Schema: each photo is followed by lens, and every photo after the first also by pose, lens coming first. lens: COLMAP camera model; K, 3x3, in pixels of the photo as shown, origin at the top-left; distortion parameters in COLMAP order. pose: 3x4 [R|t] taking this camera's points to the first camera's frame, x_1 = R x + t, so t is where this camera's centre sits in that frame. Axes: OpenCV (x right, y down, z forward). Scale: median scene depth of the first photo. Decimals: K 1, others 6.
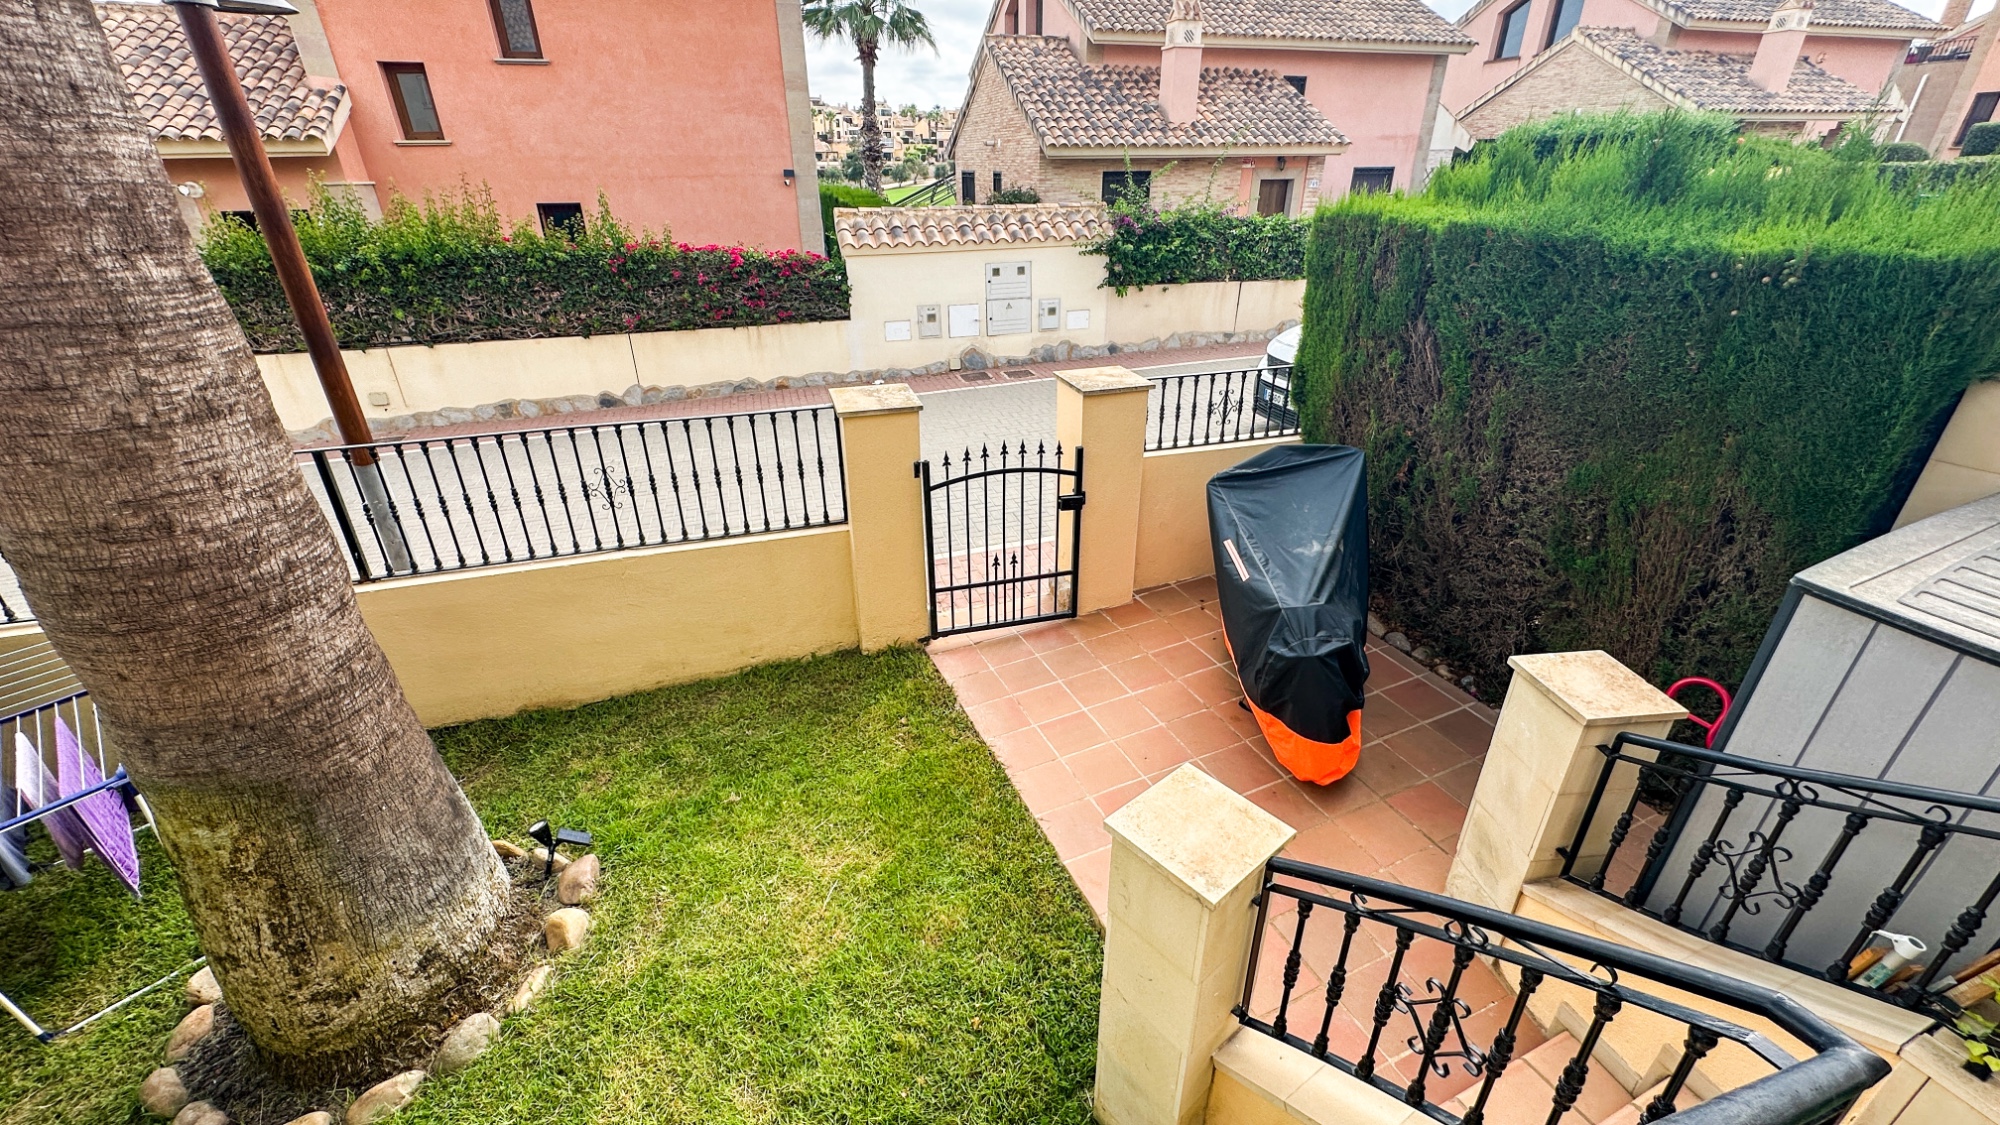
lens RADIAL K [[797.2, 0, 1001.5], [0, 797.2, 557.3], [0, 0, 1]] dist [-0.001754, 0.000457]
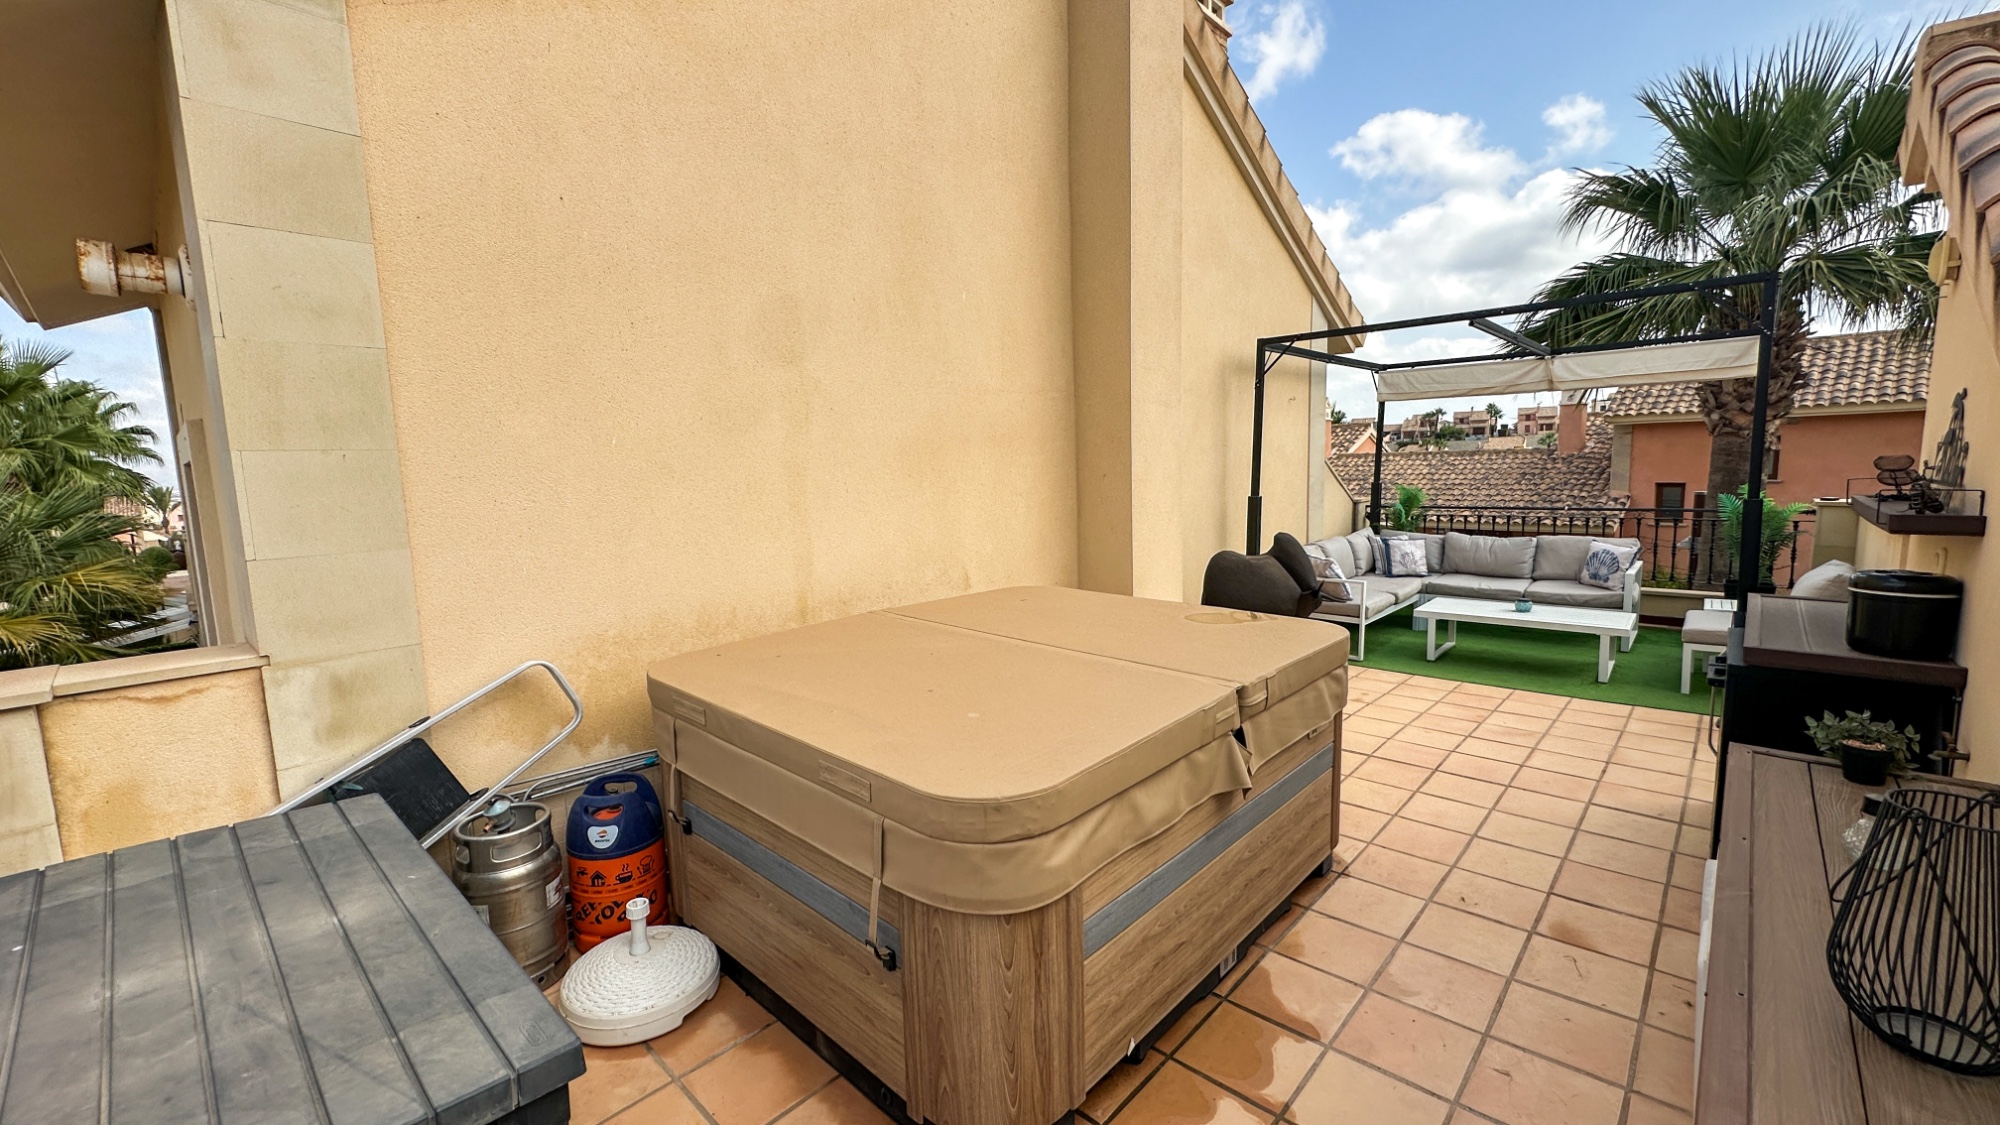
lens RADIAL K [[798.1, 0, 1000.9], [0, 798.1, 559.0], [0, 0, 1]] dist [-0.002103, 0.000687]
pose [[0.403126, 0.105290, -0.909067, 0.223936], [-0.382714, 0.921719, -0.062959, 0.174601], [0.831276, 0.373293, 0.411865, -0.788264]]
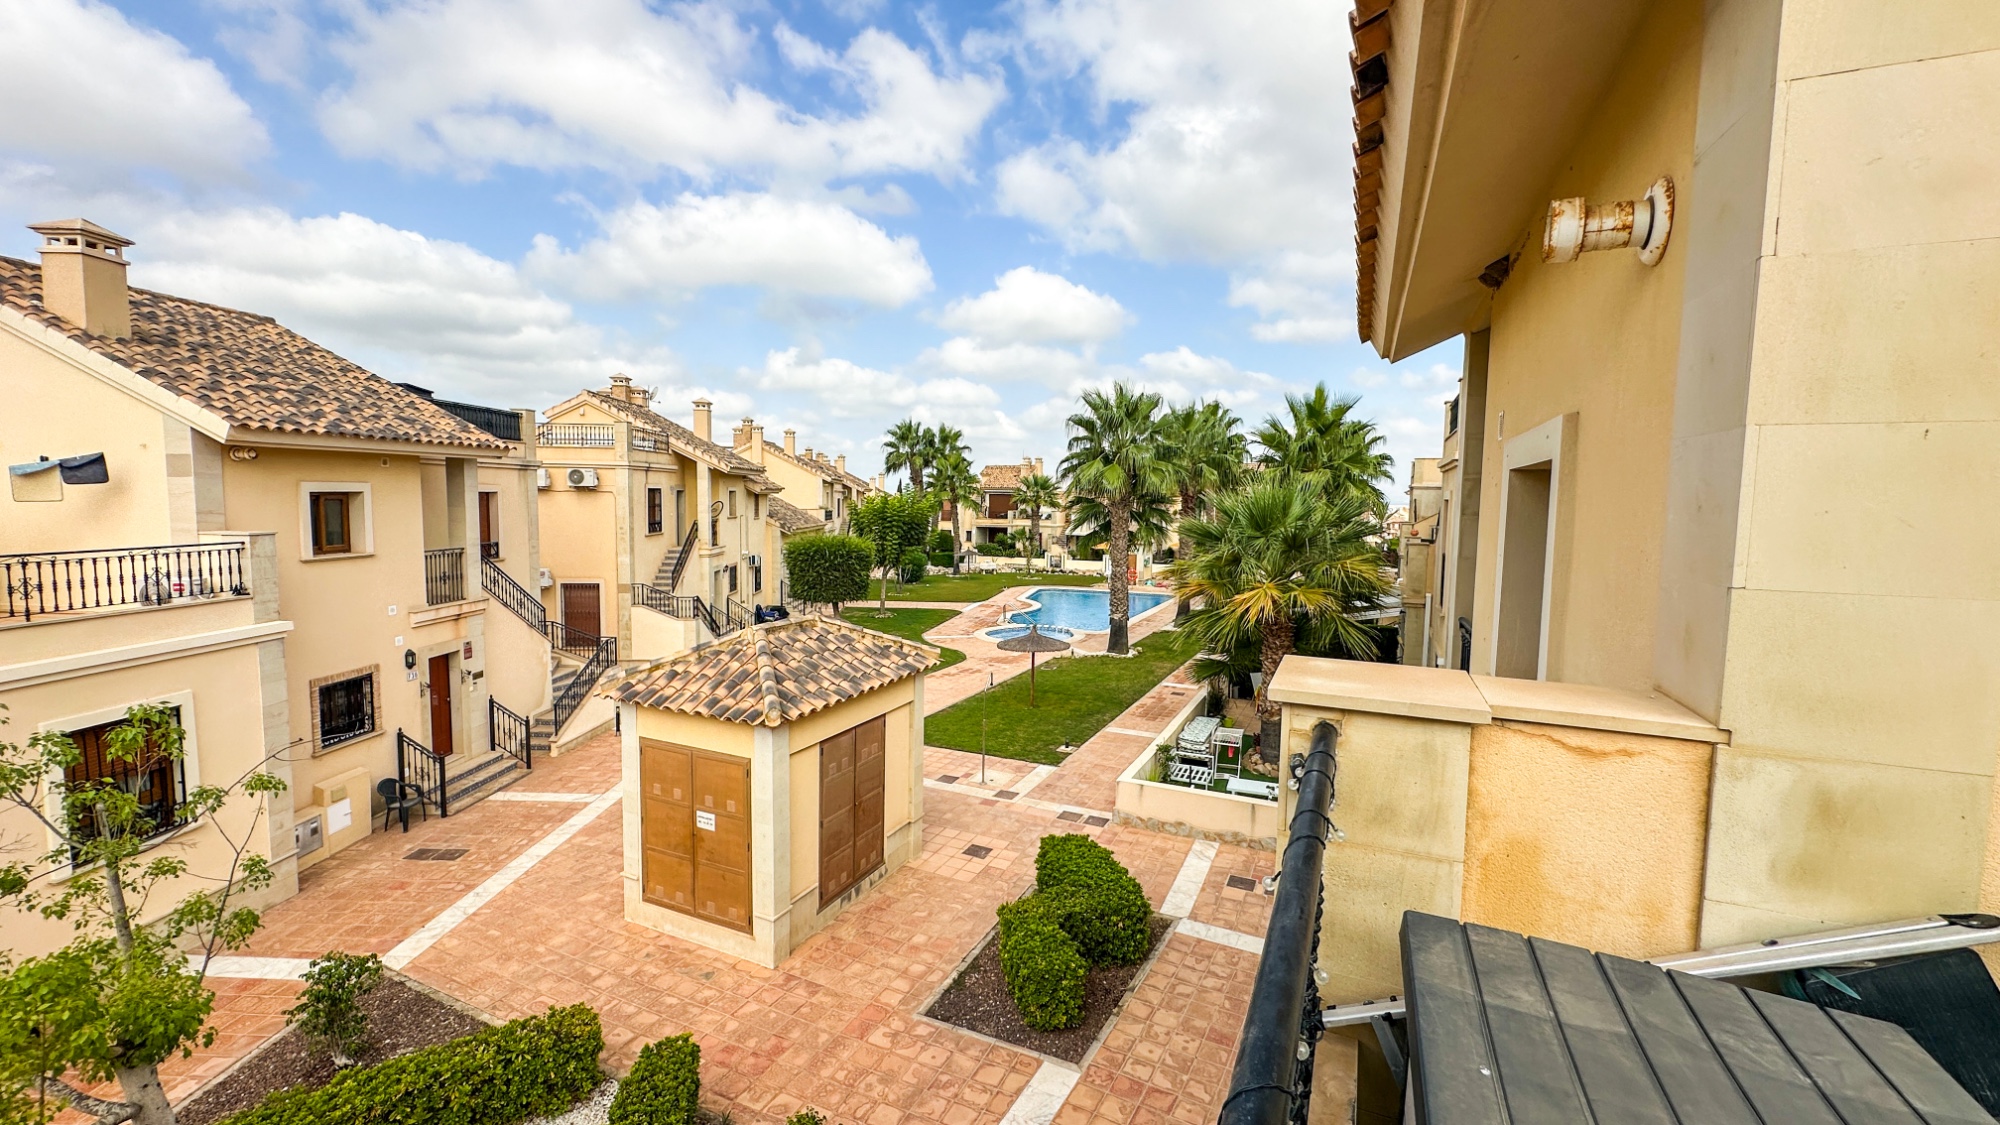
lens RADIAL K [[797.2, 0, 1001.5], [0, 797.2, 557.3], [0, 0, 1]] dist [-0.001754, 0.000457]
pose [[-0.742572, 0.046966, -0.668117, 0.154655], [-0.306078, 0.863485, 0.400887, 0.210828], [0.595737, 0.502184, -0.626824, -0.849290]]
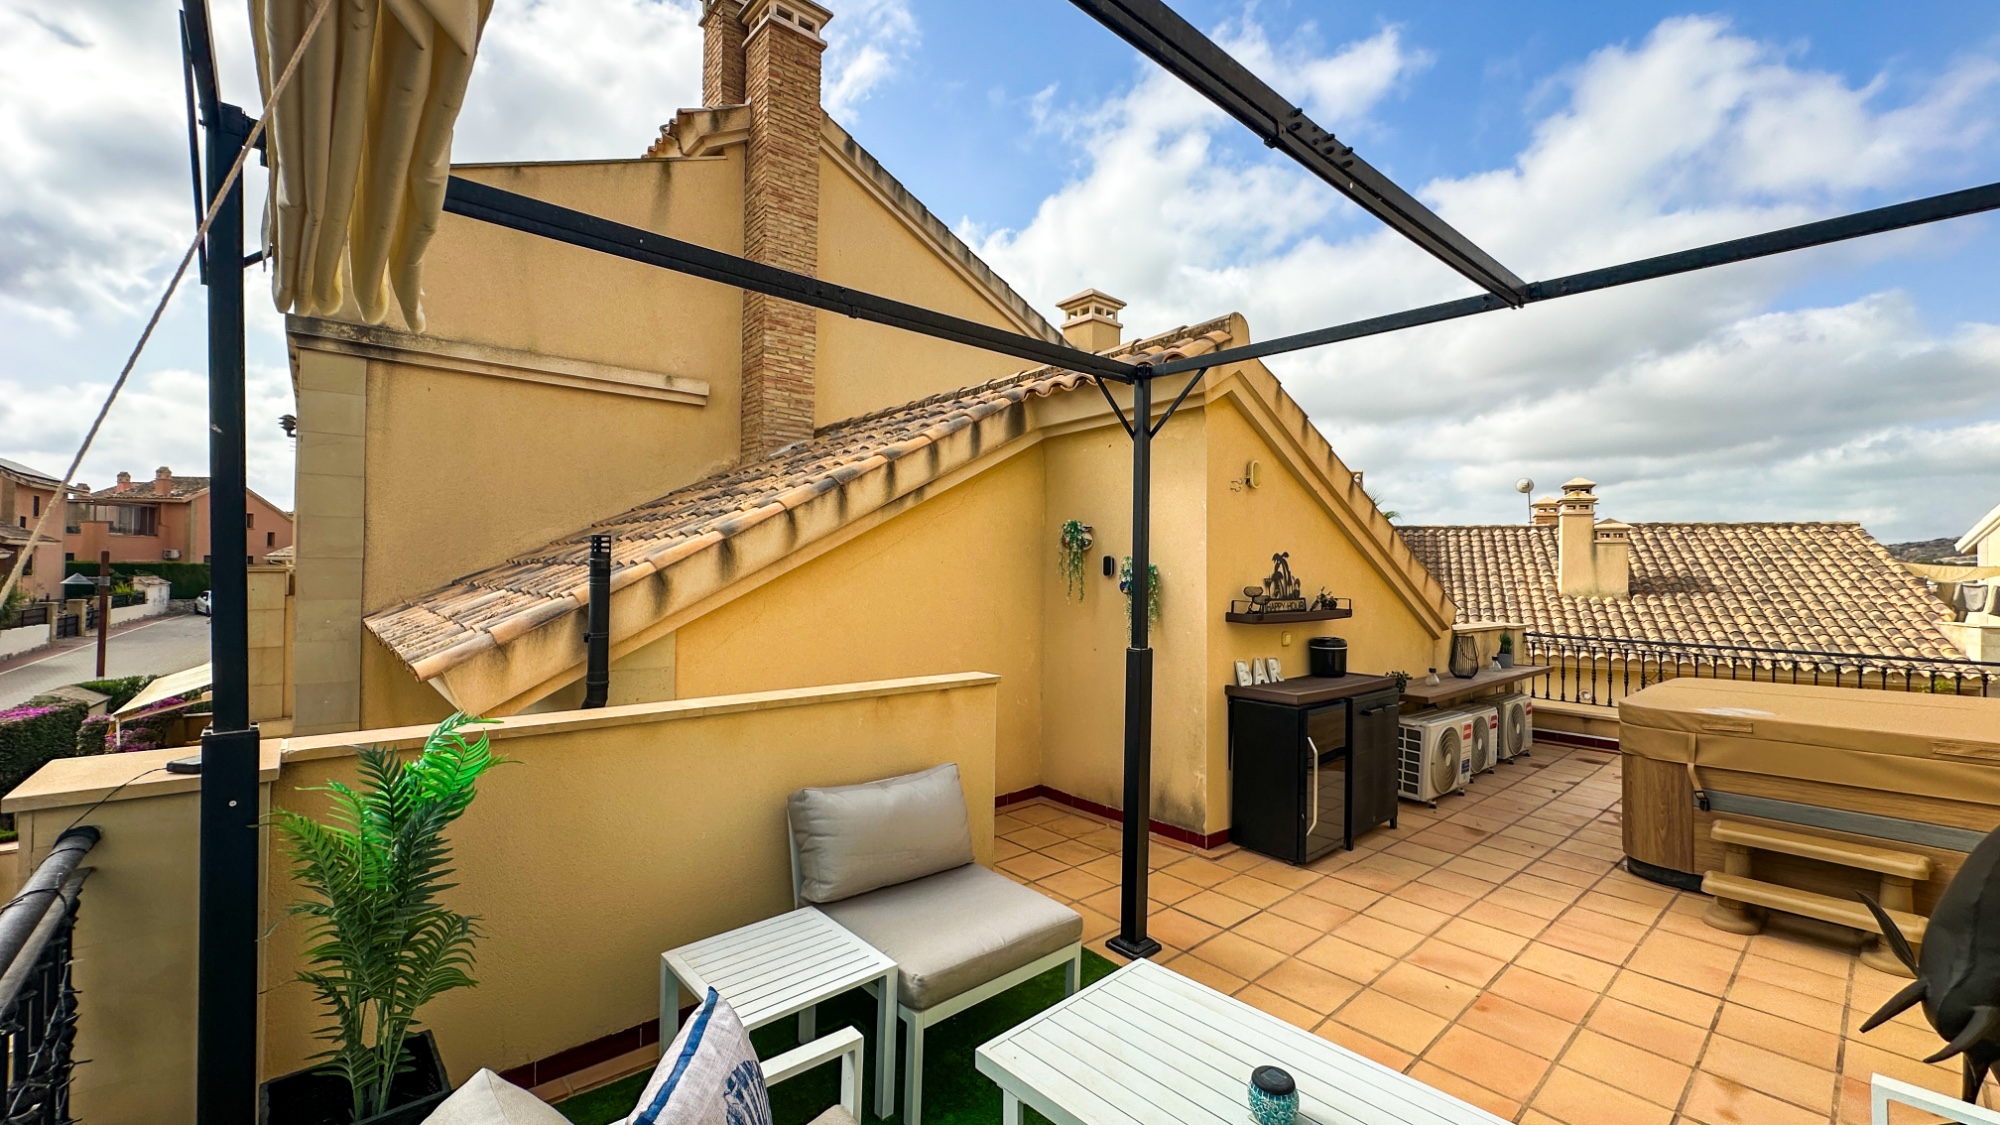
lens RADIAL K [[798.1, 0, 1000.9], [0, 798.1, 559.0], [0, 0, 1]] dist [-0.002103, 0.000687]
pose [[-0.313847, 0.012443, 0.949392, -0.217027], [0.409894, 0.903712, 0.123657, -0.083962], [-0.856439, 0.427959, -0.288728, -0.262799]]
